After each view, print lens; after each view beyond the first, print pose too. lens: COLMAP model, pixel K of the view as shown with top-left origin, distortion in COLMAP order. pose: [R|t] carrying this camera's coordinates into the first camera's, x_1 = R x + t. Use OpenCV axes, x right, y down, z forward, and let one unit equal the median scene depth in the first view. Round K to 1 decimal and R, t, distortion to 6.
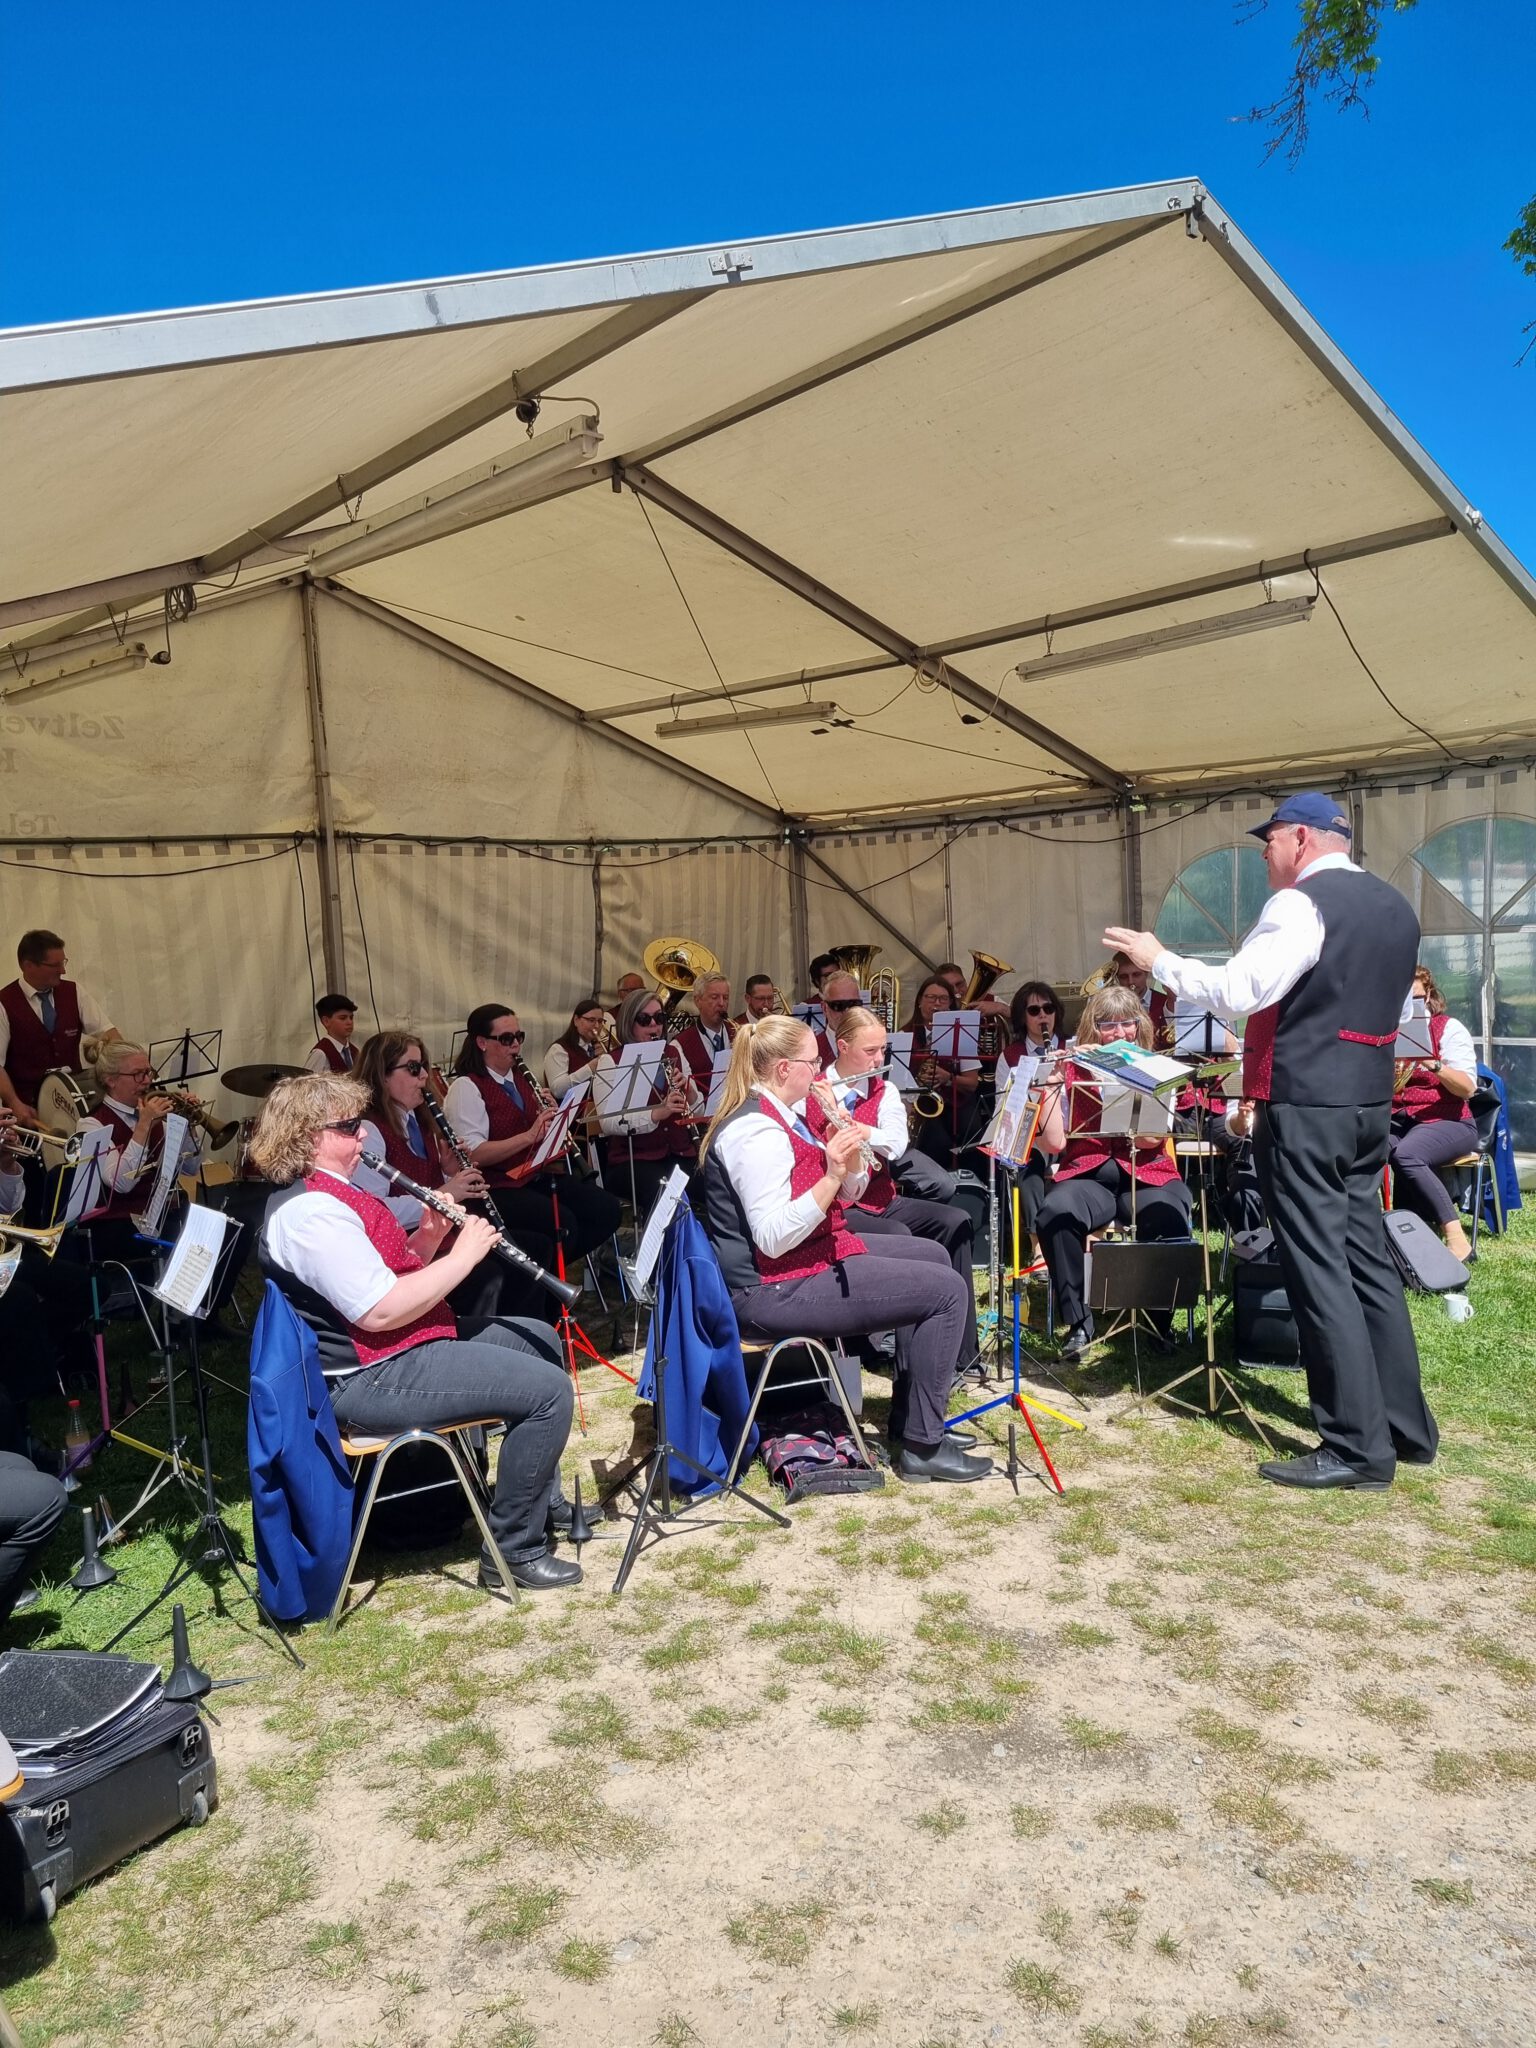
lens RADIAL K [[1535.8, 0, 765.1], [0, 1535.8, 1000.1], [0, 0, 1]] dist [0.035845, -0.001270]
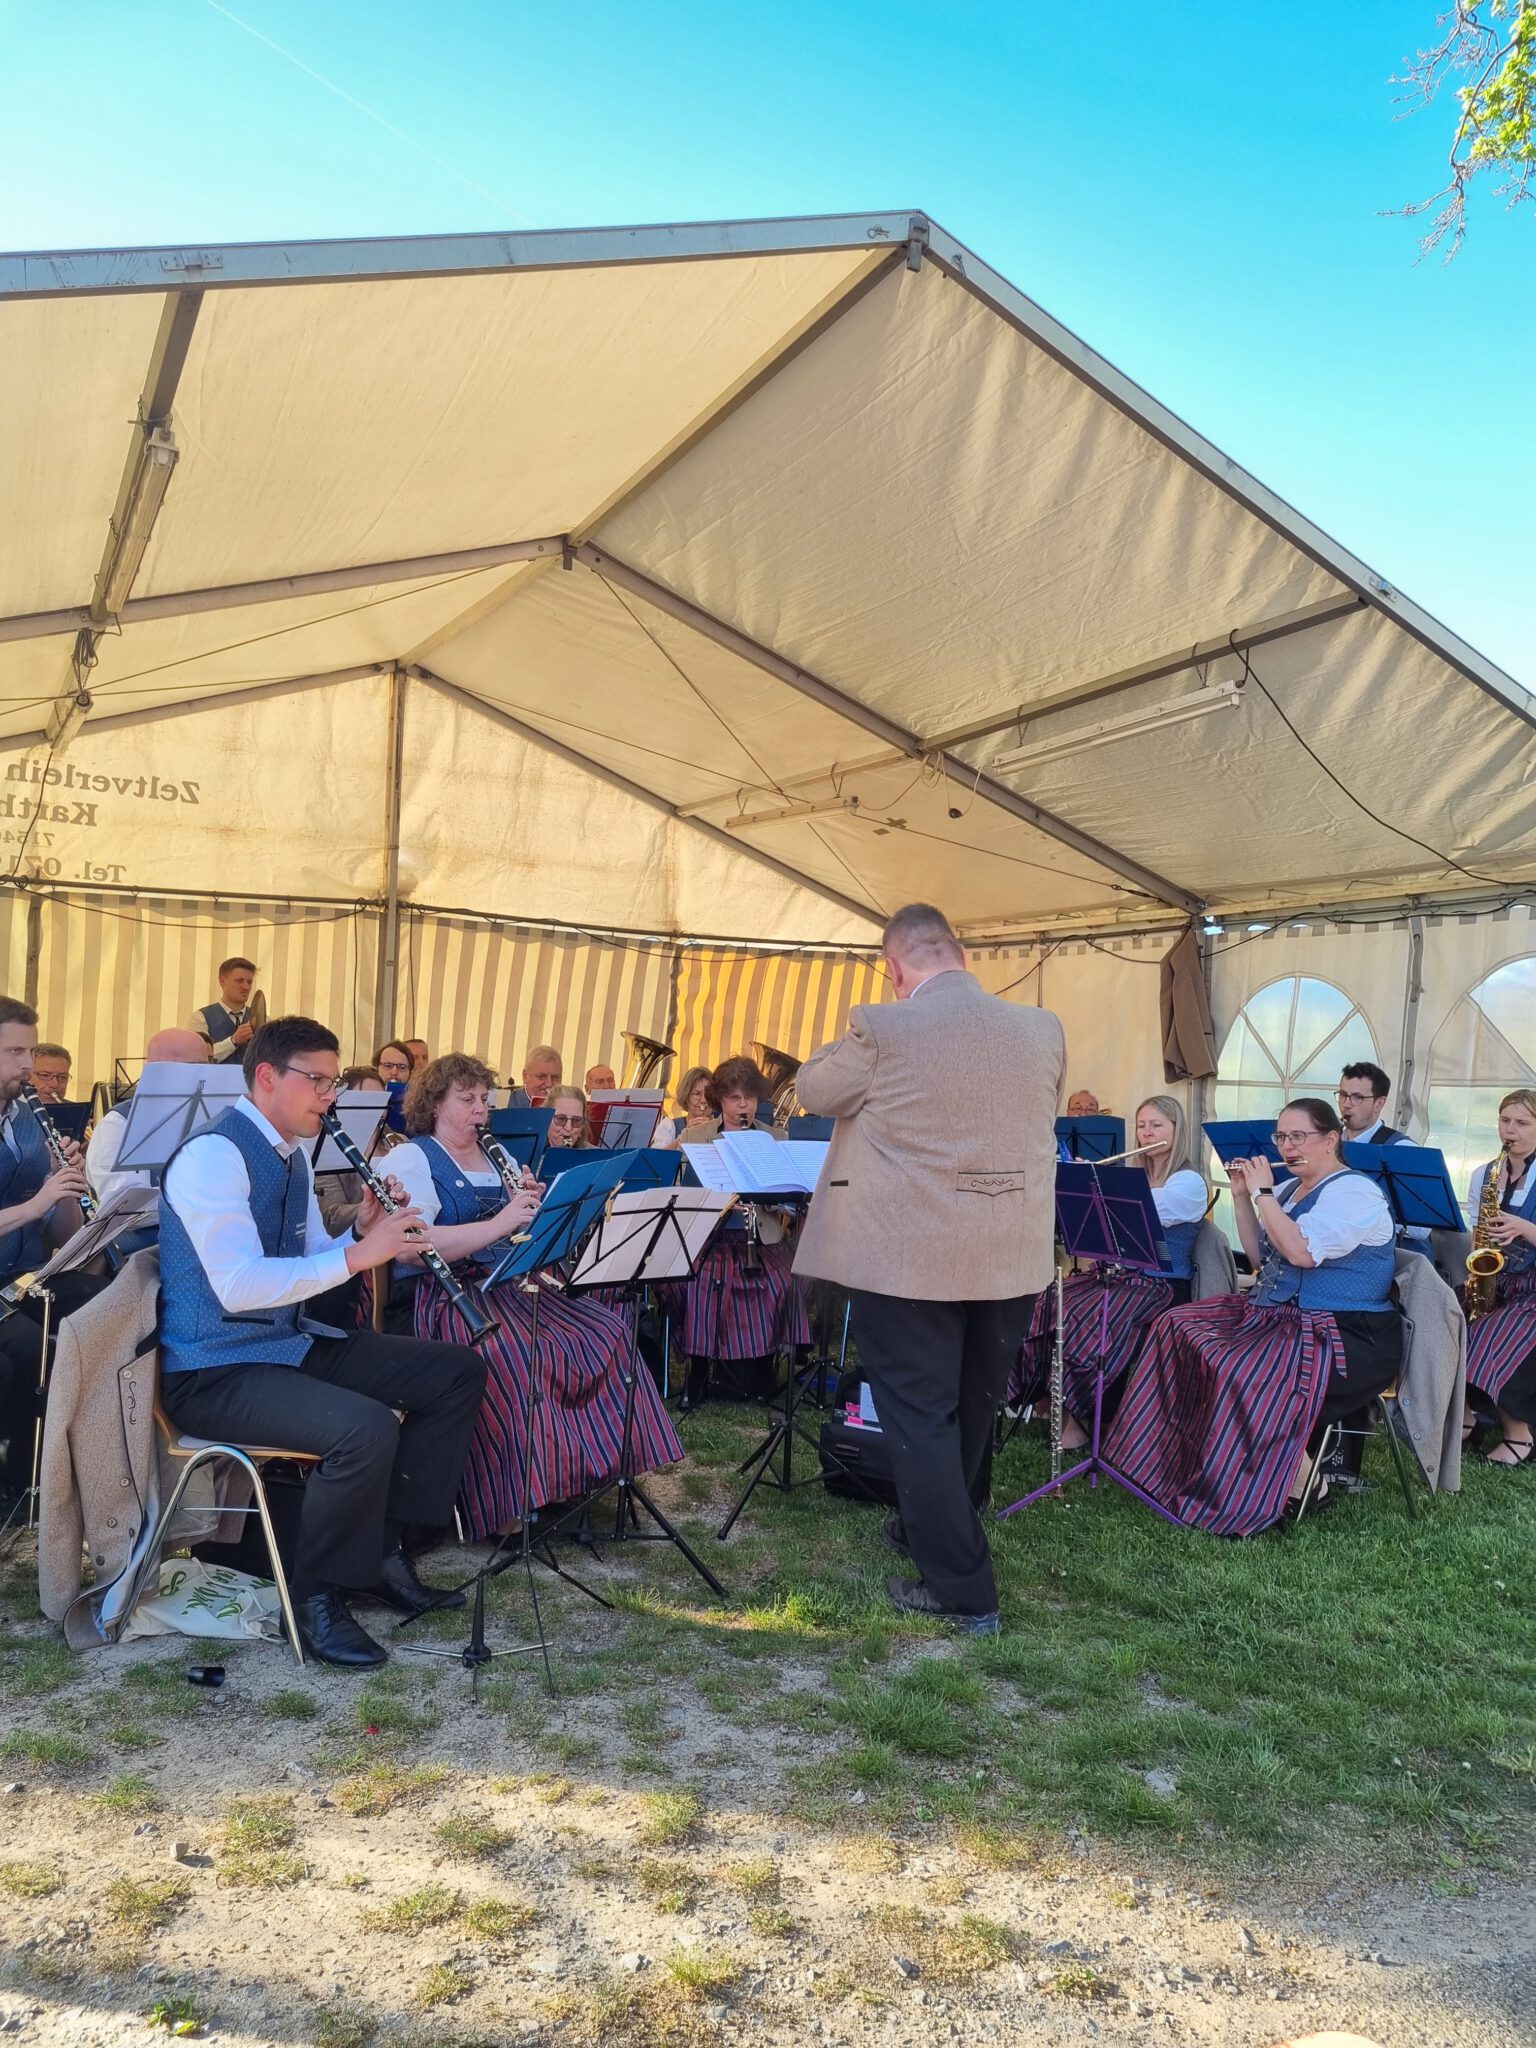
lens RADIAL K [[1535.8, 0, 765.1], [0, 1535.8, 1000.1], [0, 0, 1]] dist [0.035845, -0.001270]
pose [[0.962617, 0.075338, -0.260180, 0.575707], [-0.099822, 0.991605, -0.082190, 0.045278], [0.251803, 0.105089, 0.962056, 0.143207]]
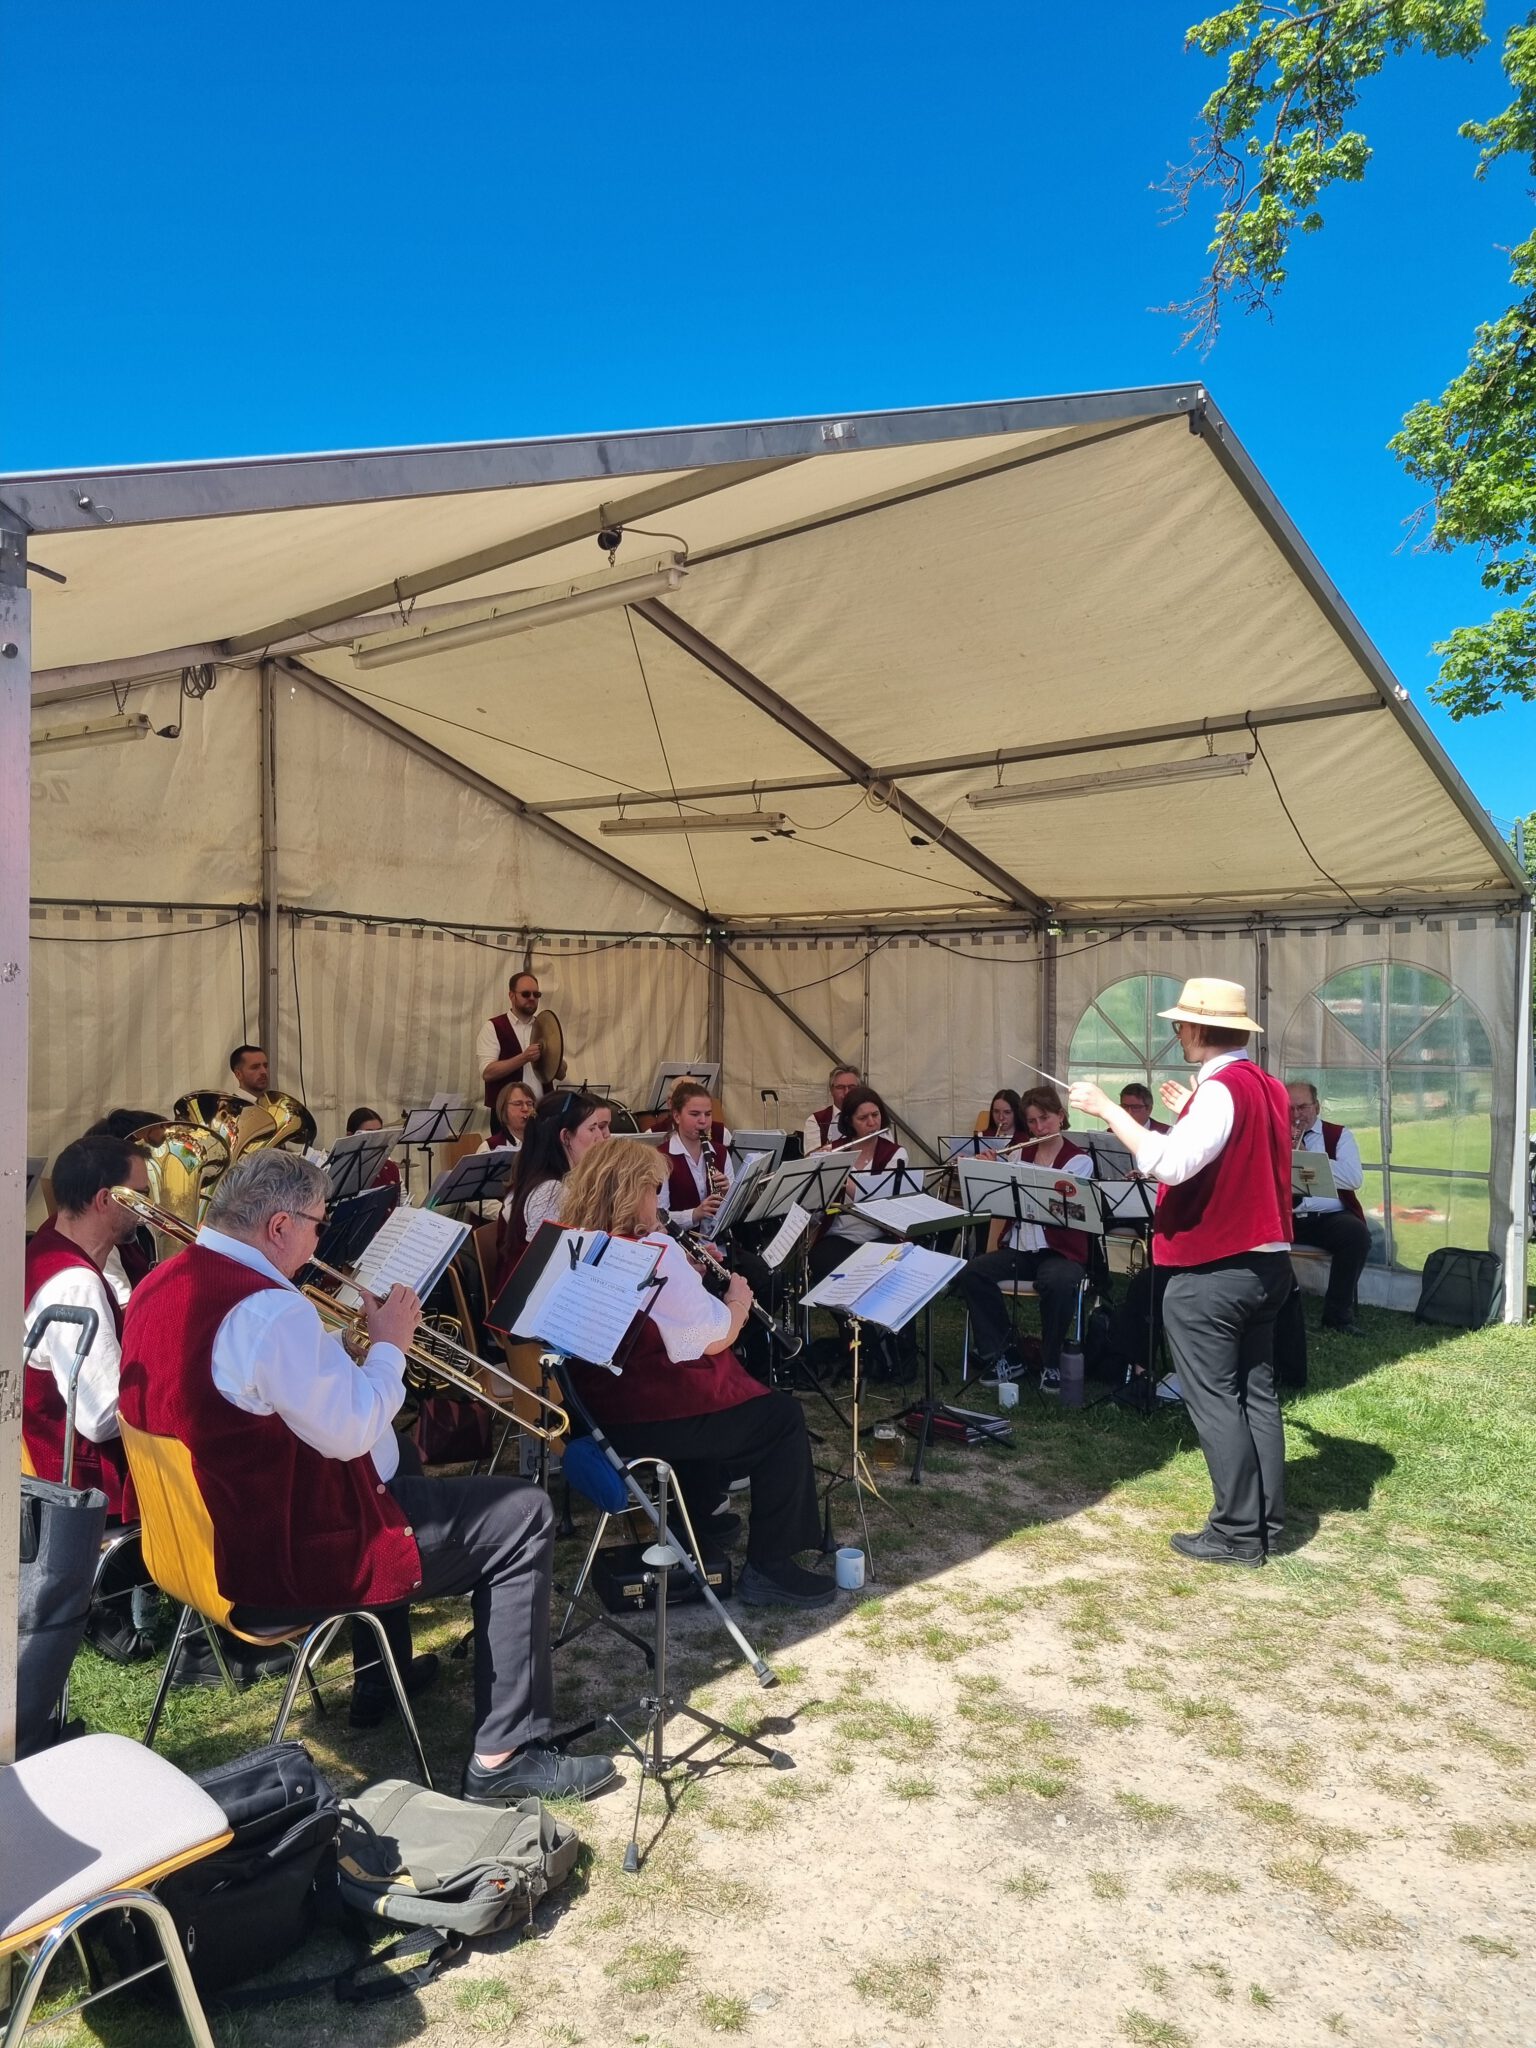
lens RADIAL K [[1524.6, 0, 768.0], [0, 1524.6, 1024.0], [0, 0, 1]] dist [0.030531, -0.002775]
pose [[0.993560, 0.056757, 0.098069, -0.133627], [-0.052277, 0.997494, -0.047664, -0.004307], [-0.100528, 0.042230, 0.994038, -0.045349]]
